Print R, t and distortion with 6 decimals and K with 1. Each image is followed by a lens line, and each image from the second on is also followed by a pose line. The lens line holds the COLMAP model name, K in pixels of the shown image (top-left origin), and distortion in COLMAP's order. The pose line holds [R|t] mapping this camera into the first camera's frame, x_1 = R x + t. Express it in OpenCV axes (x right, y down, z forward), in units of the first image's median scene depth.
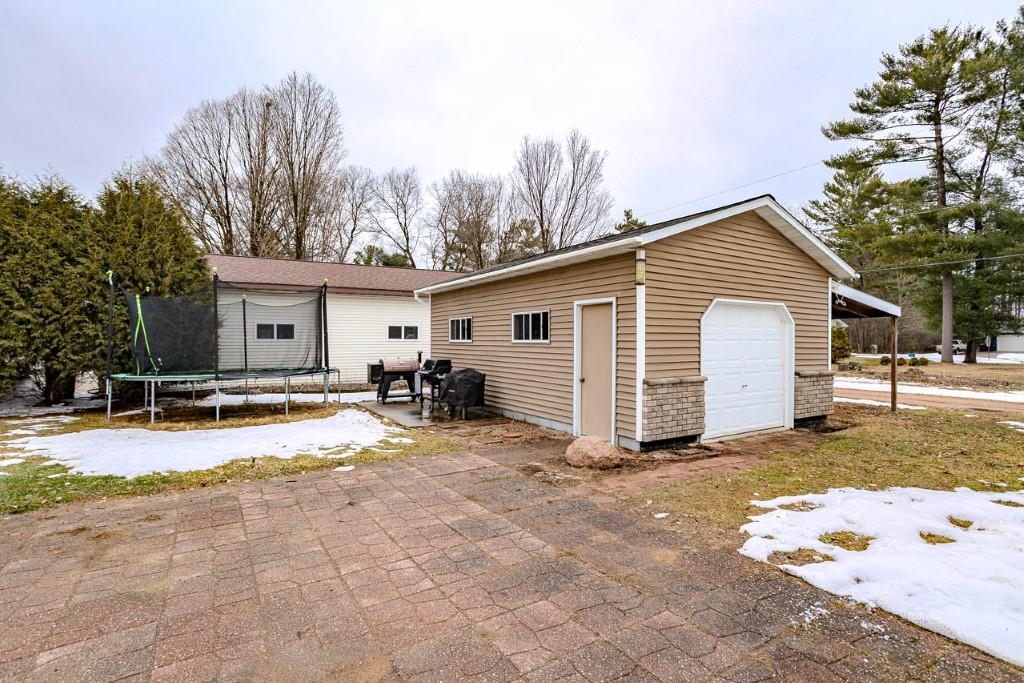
lens RADIAL K [[488.5, 0, 505.5], [0, 488.5, 340.8], [0, 0, 1]] dist [-0.054332, 0.035061]
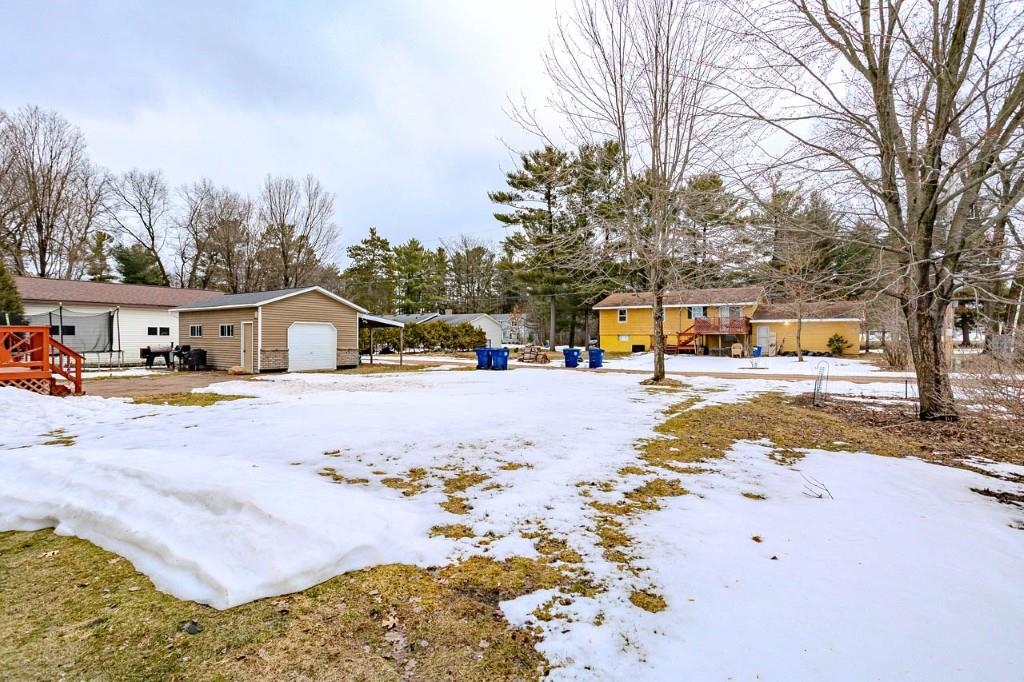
lens RADIAL K [[498.7, 0, 506.2], [0, 498.7, 338.1], [0, 0, 1]] dist [-0.028832, 0.026253]
pose [[0.908458, 0.001630, 0.417973, 0.068938], [-0.002260, 0.999997, 0.001013, 0.000490], [-0.417970, -0.001865, 0.908459, -0.443470]]
